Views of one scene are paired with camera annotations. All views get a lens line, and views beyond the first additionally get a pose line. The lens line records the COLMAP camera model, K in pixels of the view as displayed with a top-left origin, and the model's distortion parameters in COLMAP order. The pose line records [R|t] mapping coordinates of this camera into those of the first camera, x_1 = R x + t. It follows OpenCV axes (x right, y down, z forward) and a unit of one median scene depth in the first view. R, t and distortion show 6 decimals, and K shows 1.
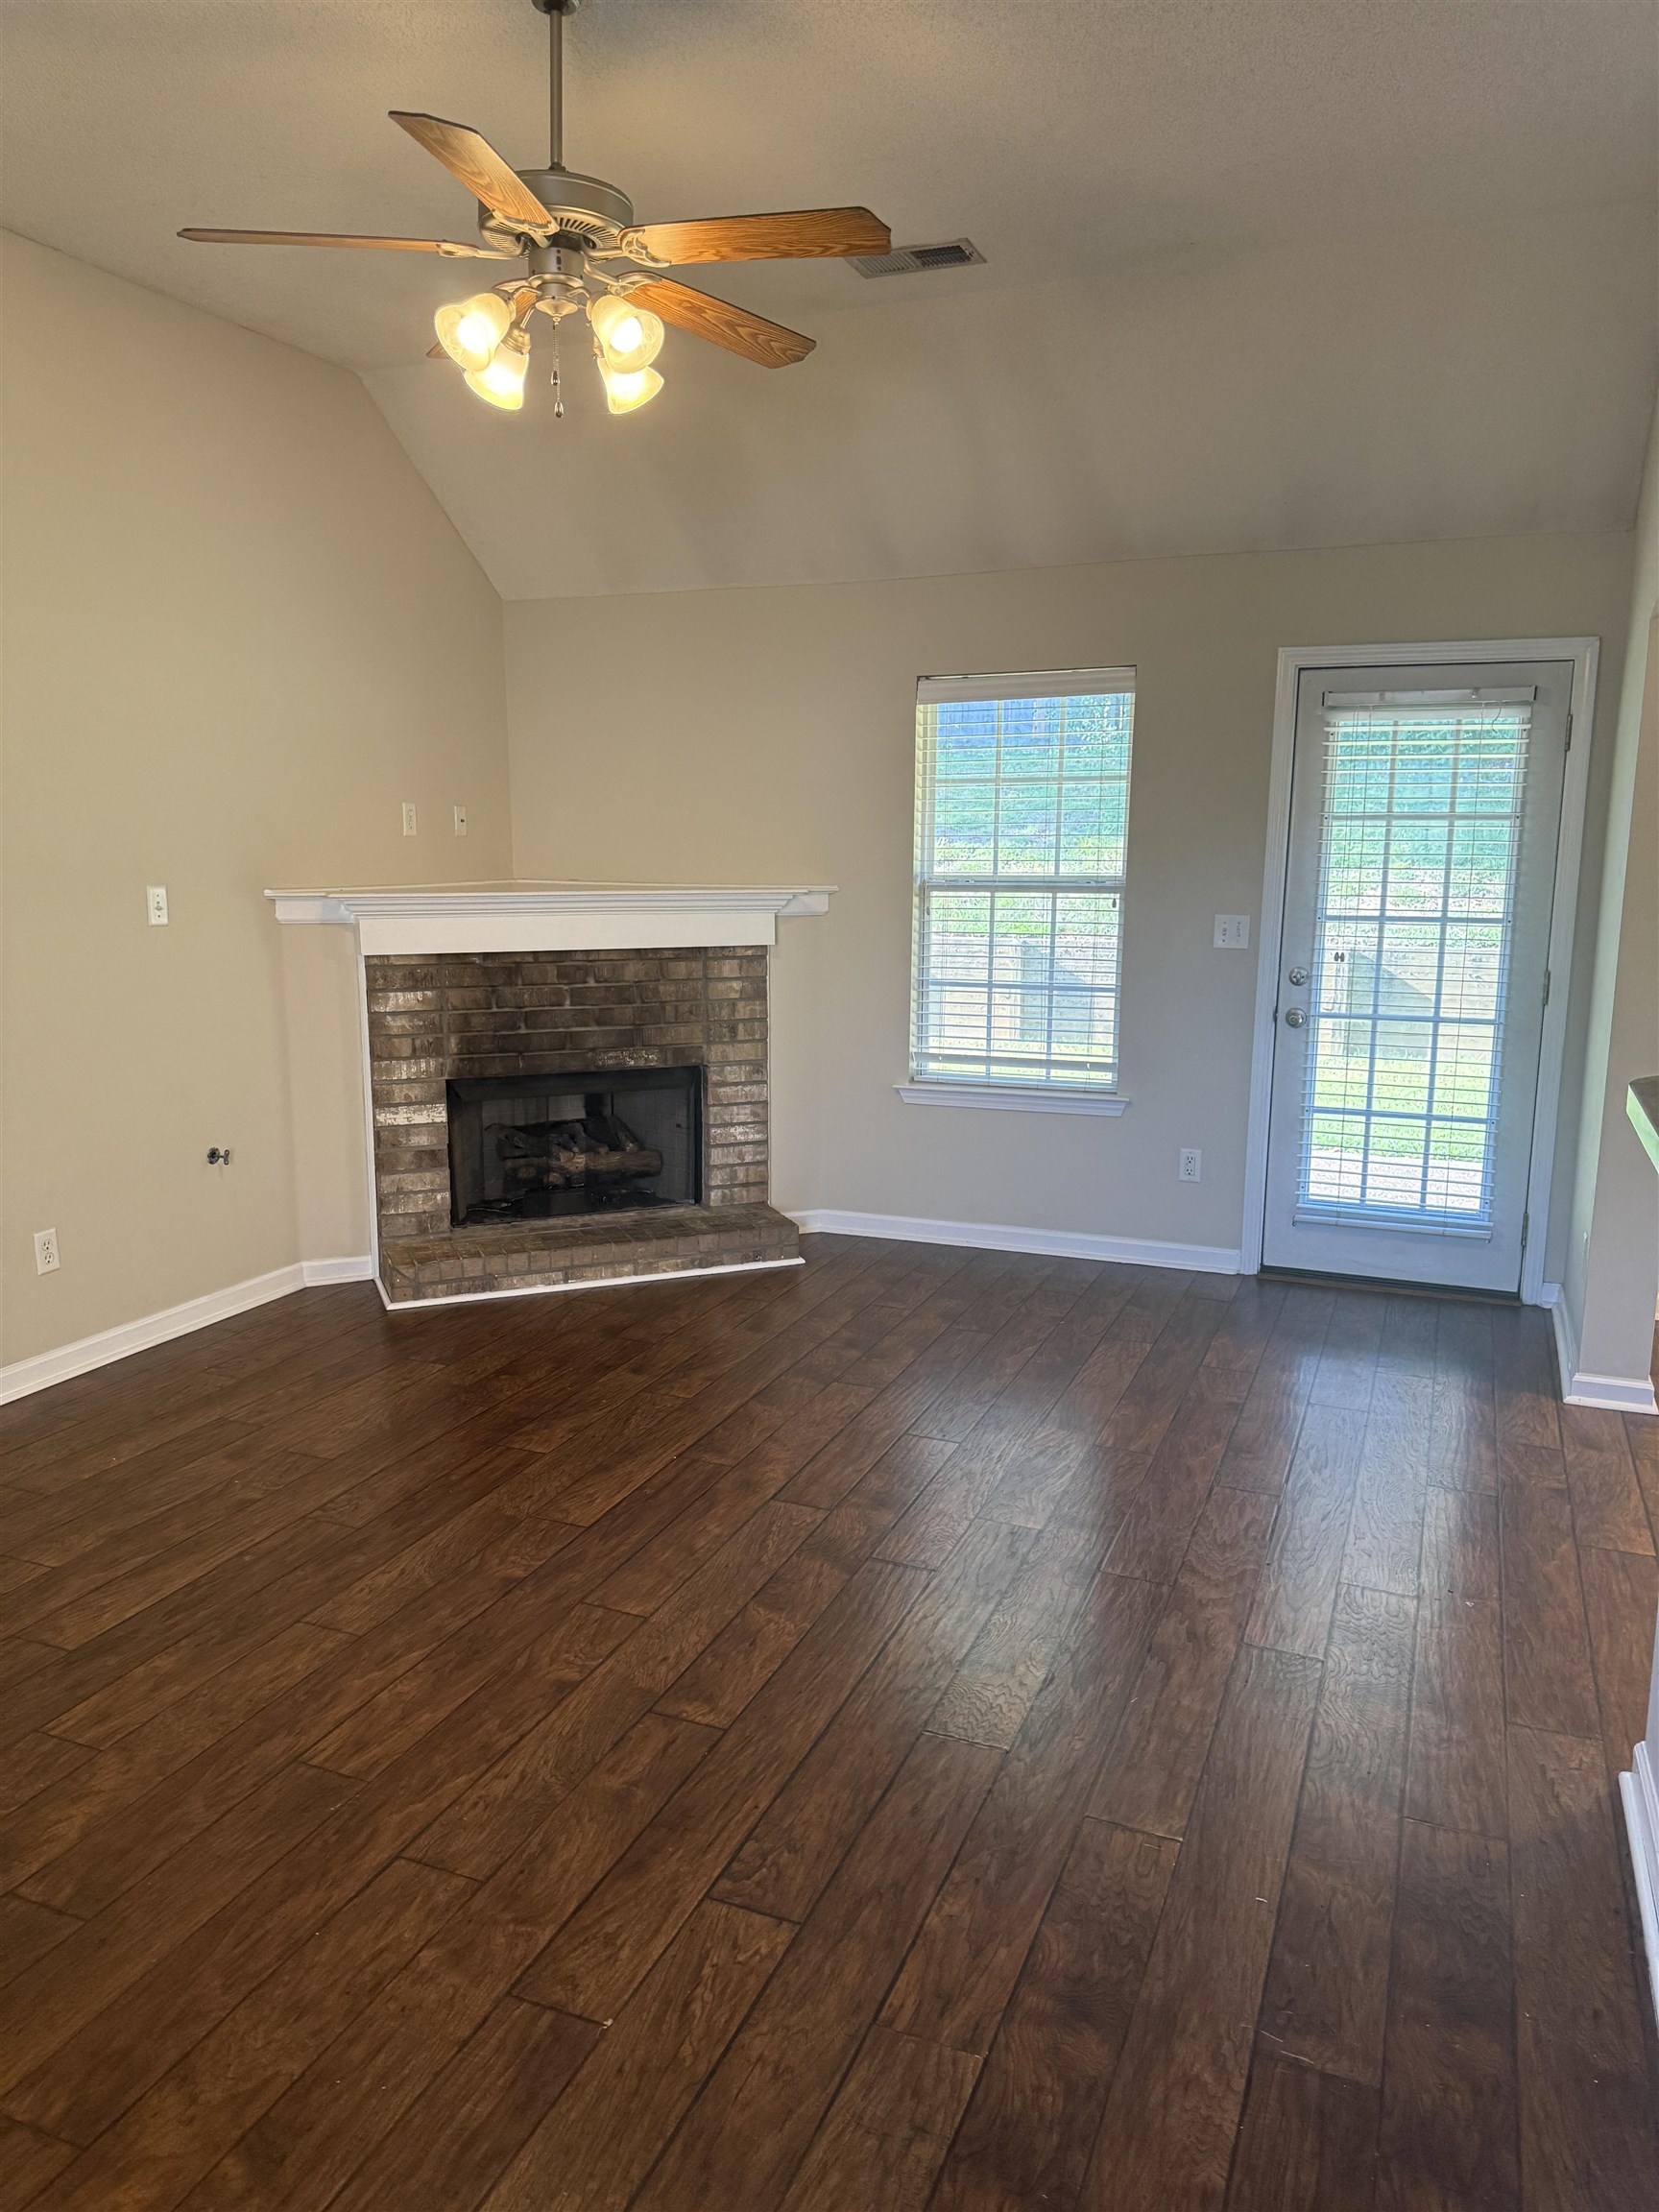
lens RADIAL K [[1561.1, 0, 829.5], [0, 1561.1, 1106.0], [0, 0, 1]] dist [-0.005022, -0.002081]
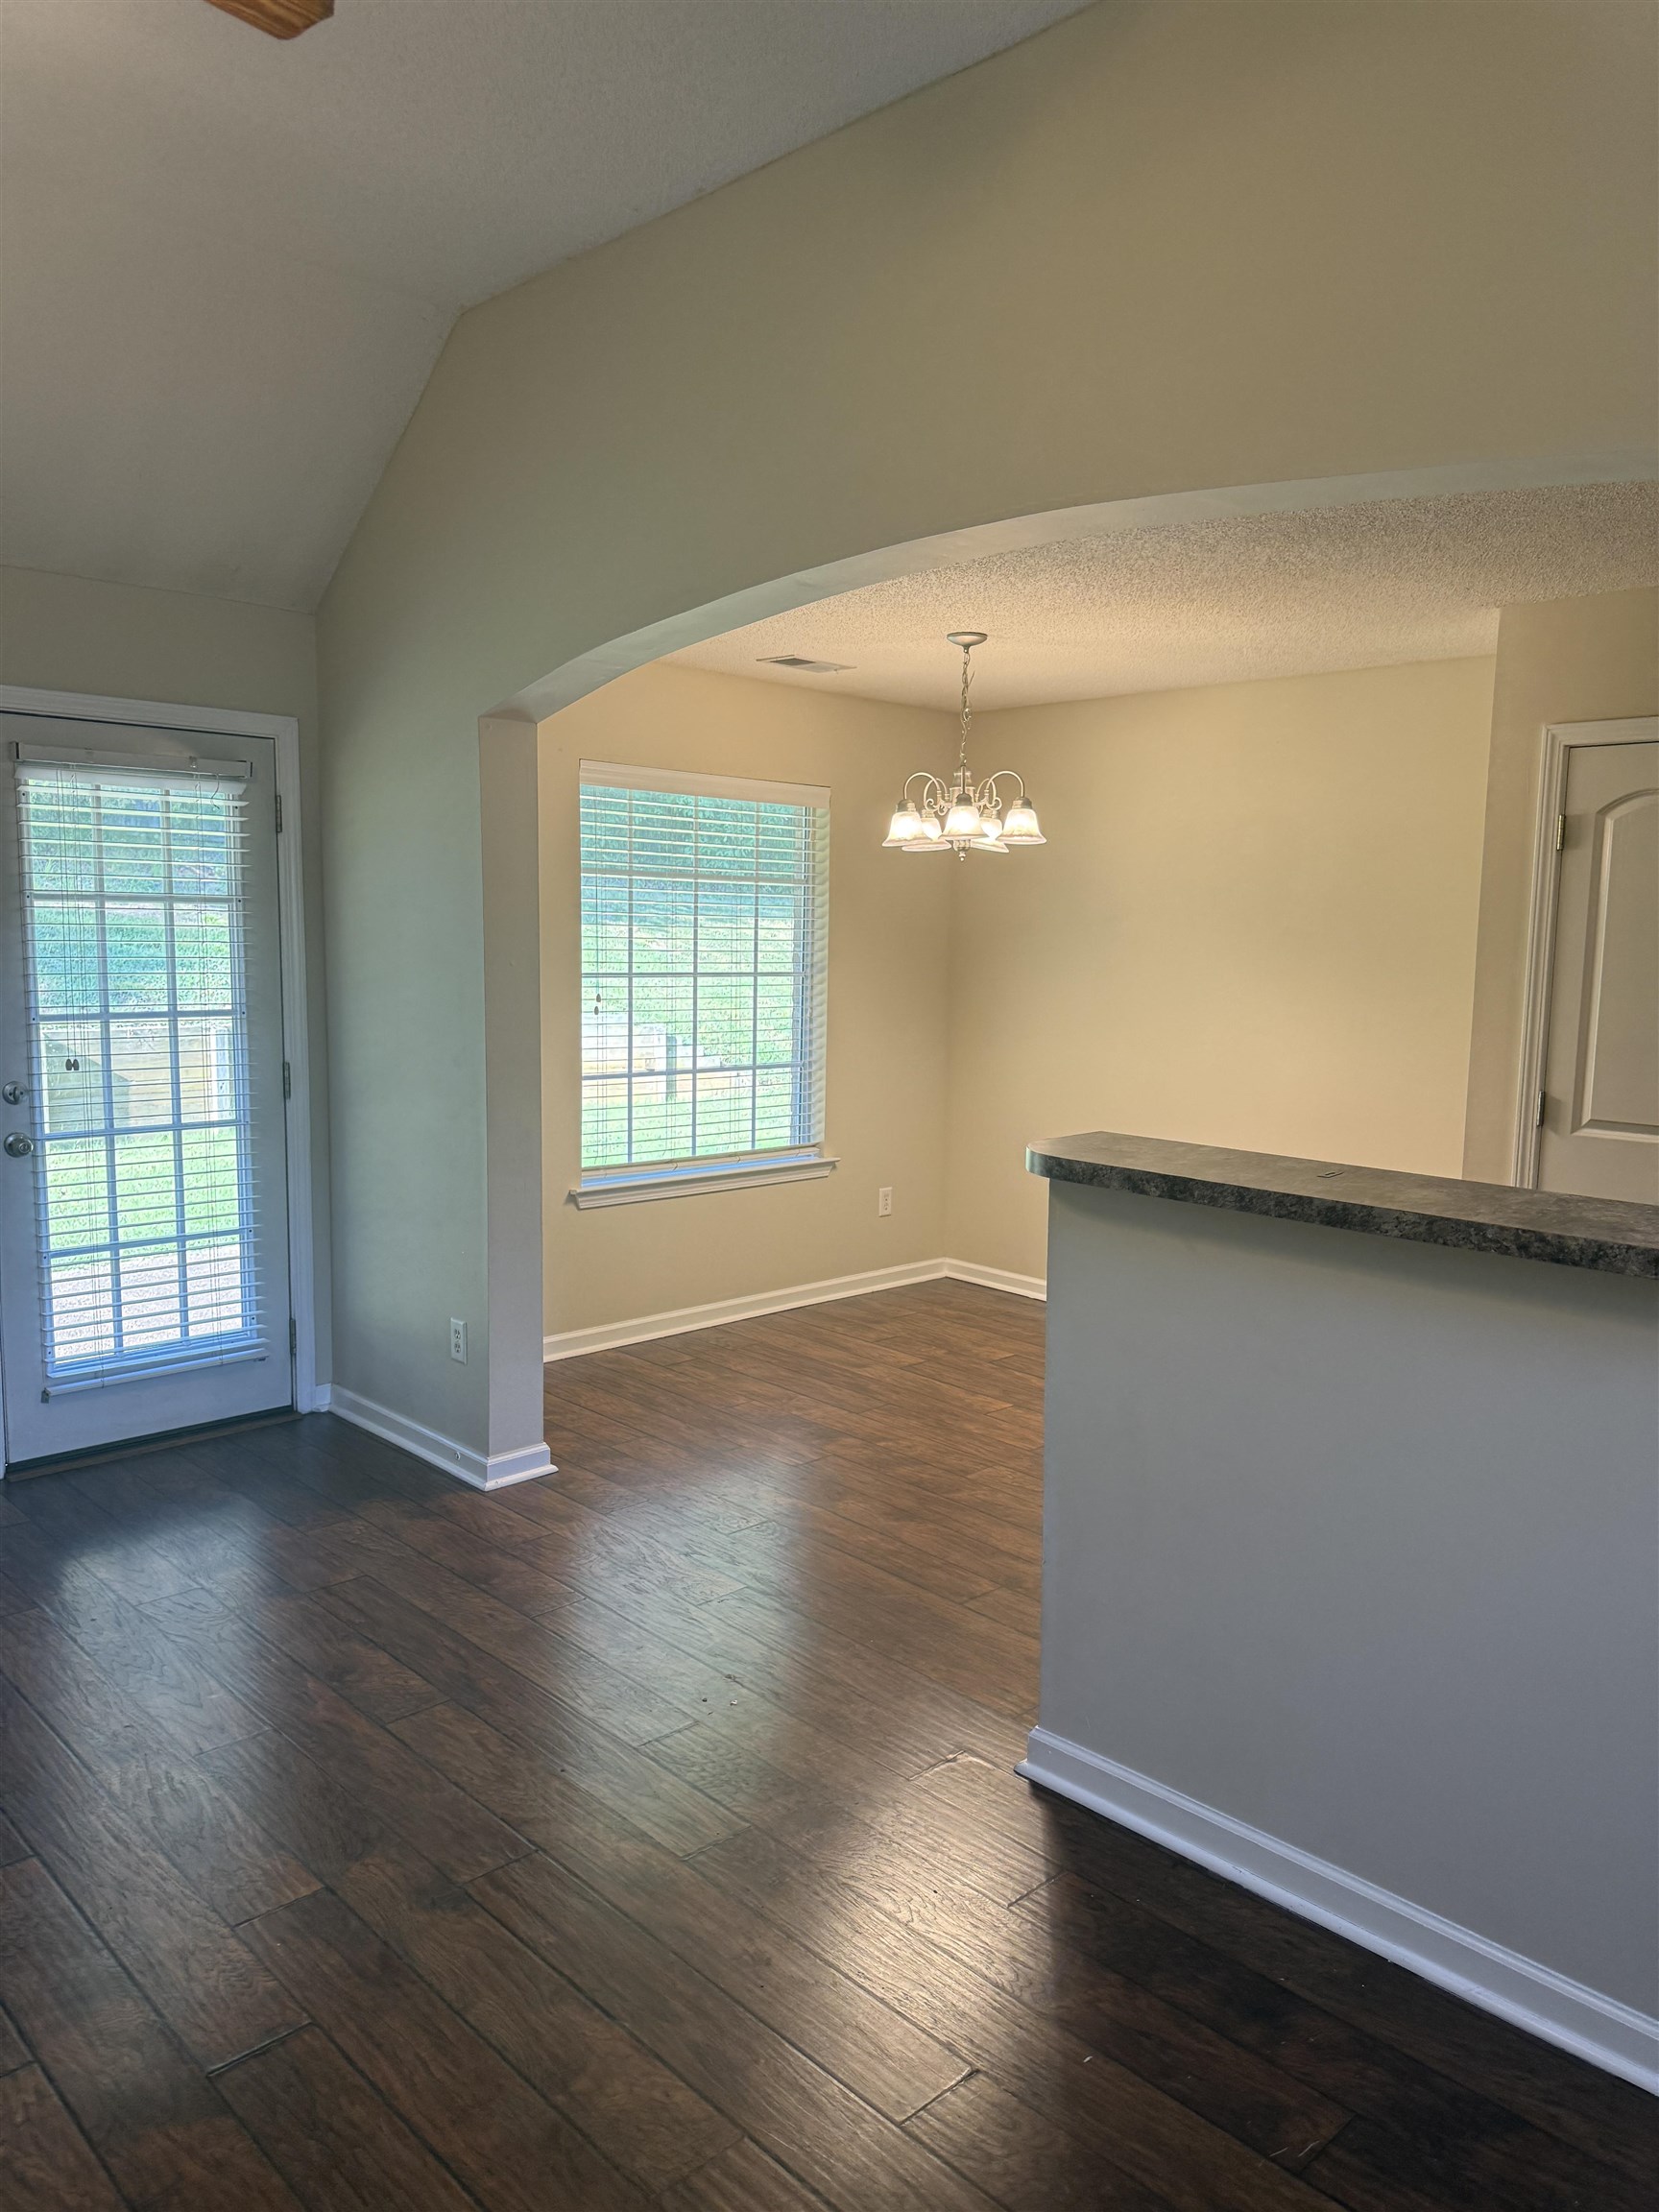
lens RADIAL K [[1519.7, 0, 829.5], [0, 1519.7, 1106.0], [0, 0, 1]] dist [0.089920, -0.133482]
pose [[0.405665, -0.103119, 0.908186, -0.256605], [0.145436, 0.988239, 0.047246, -0.056174], [-0.902377, 0.112917, 0.415891, 0.312987]]
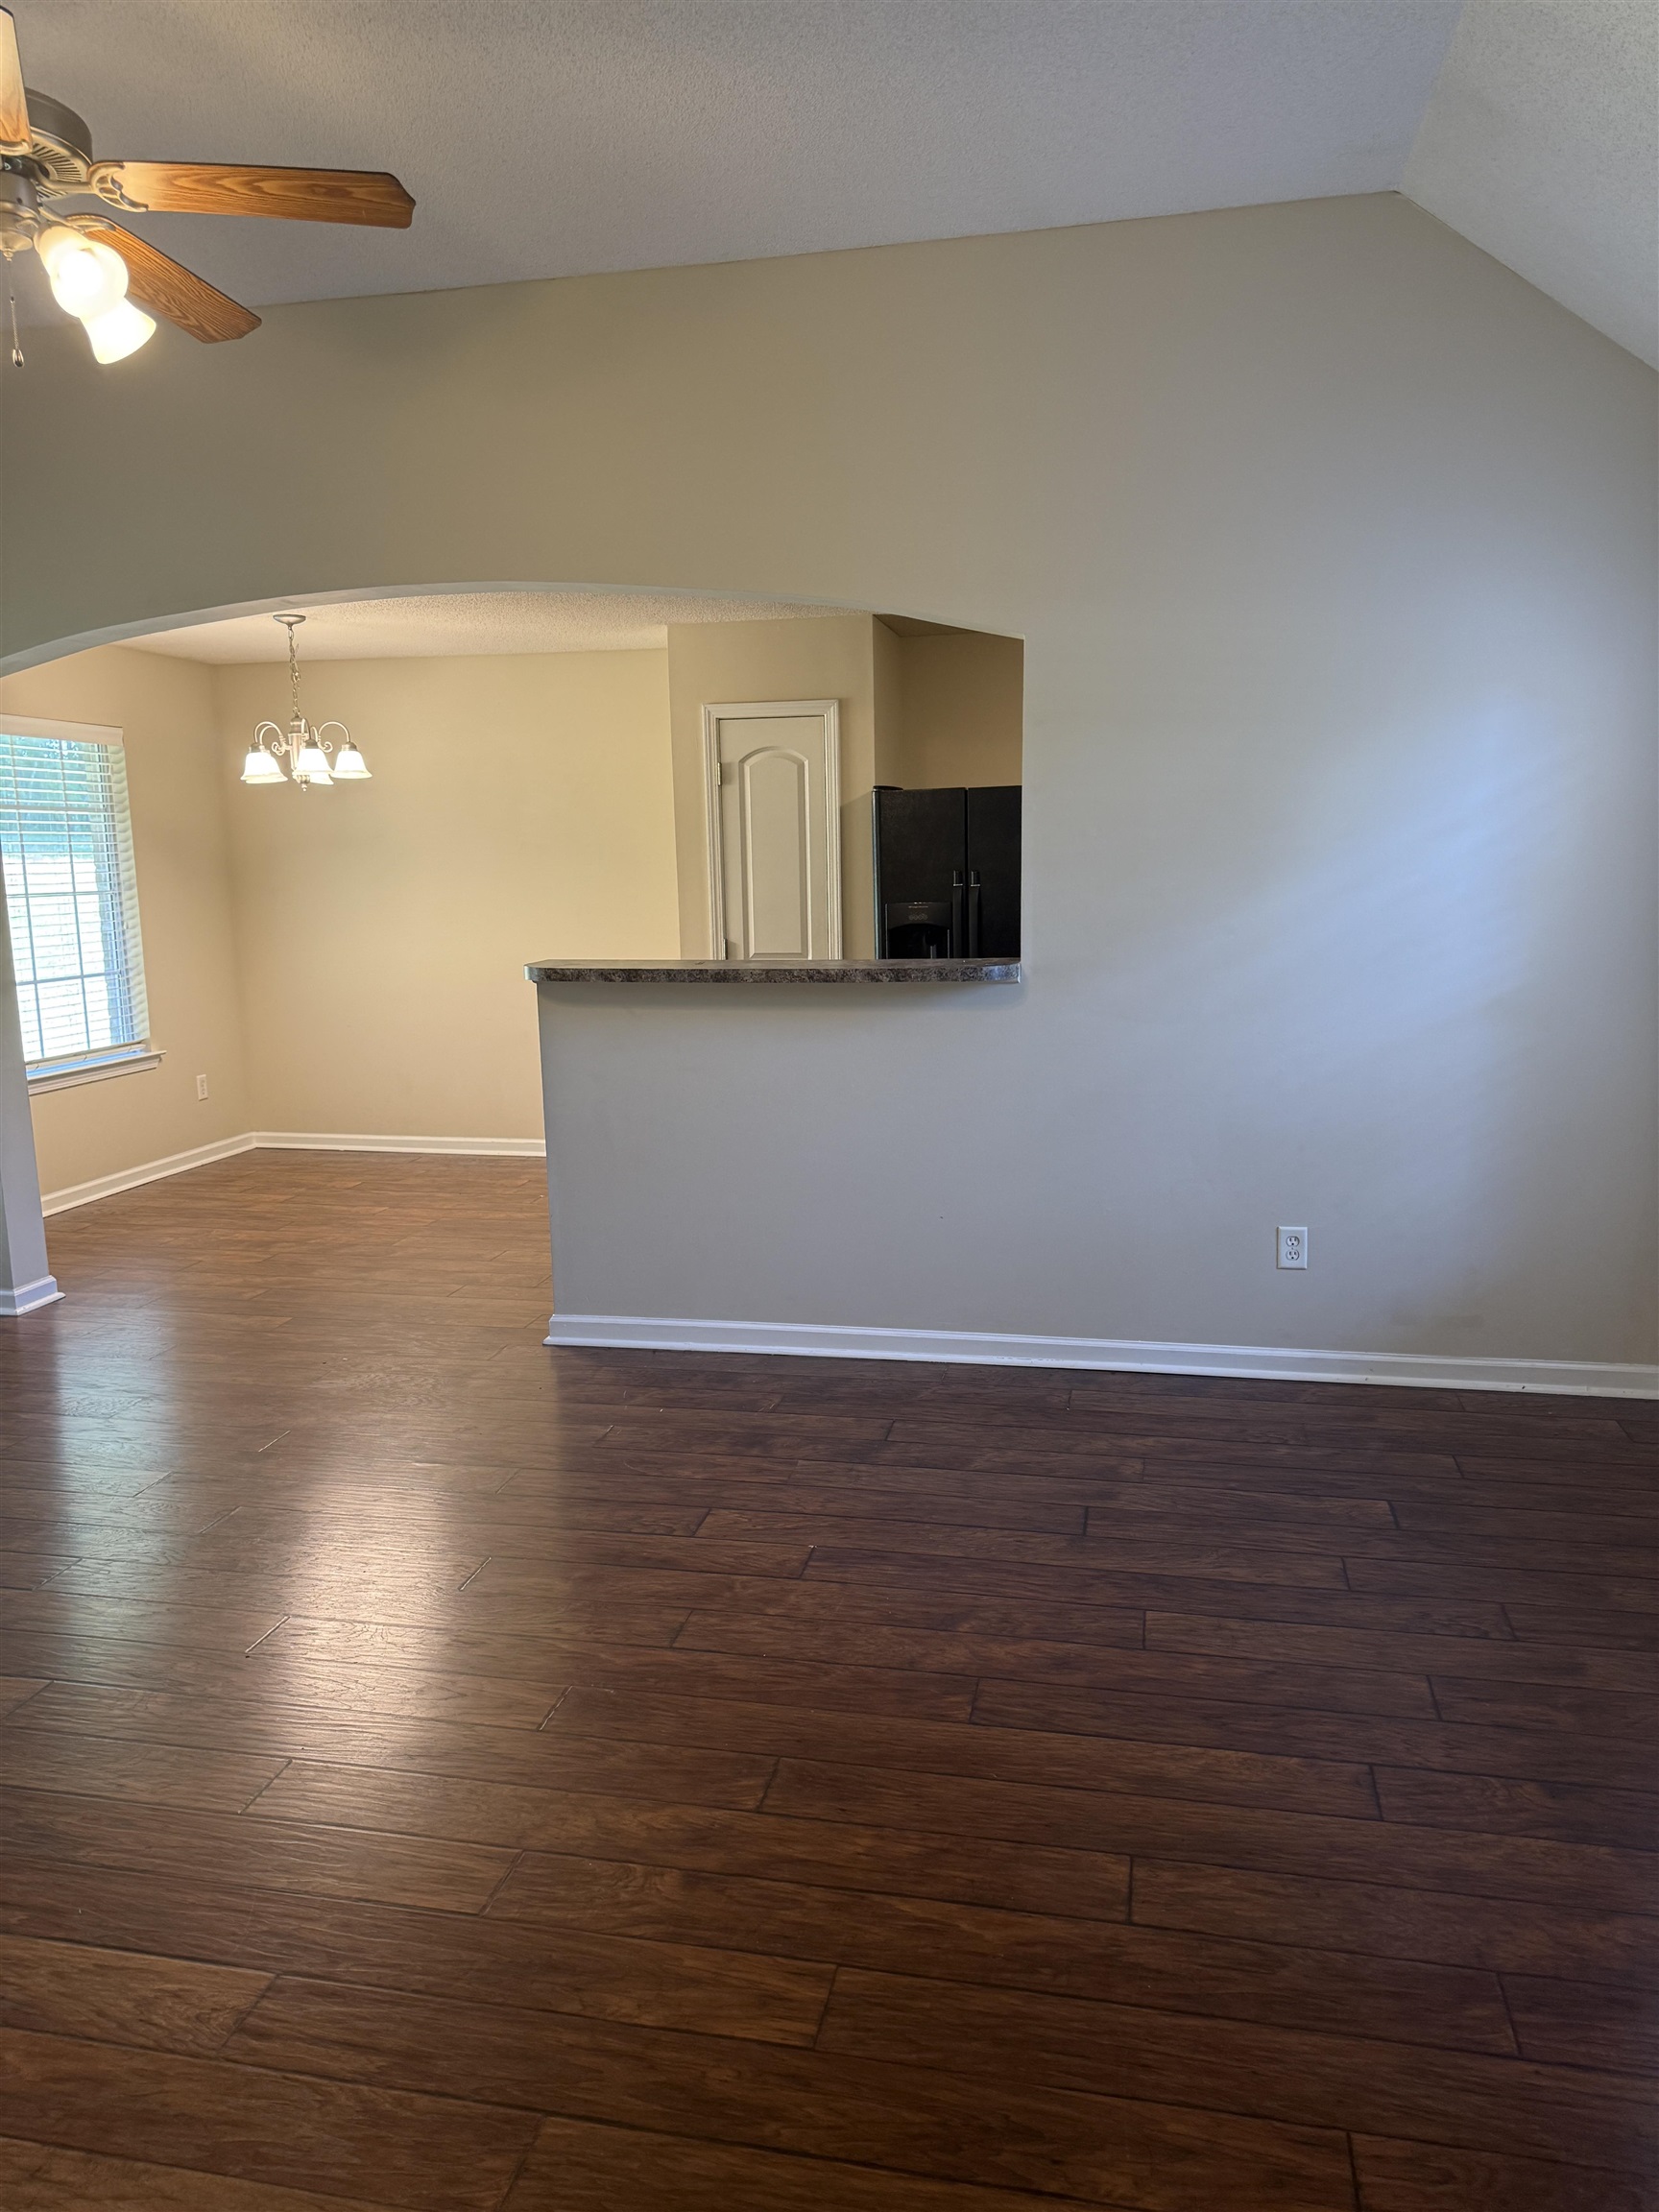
lens RADIAL K [[1529.4, 0, 829.5], [0, 1529.4, 1106.0], [0, 0, 1]] dist [-0.003534, -0.096215]
pose [[-0.182535, -0.162104, 0.969744, -0.658632], [0.183210, 0.963432, 0.195534, -0.070396], [-0.965979, 0.213359, -0.146161, 0.448566]]
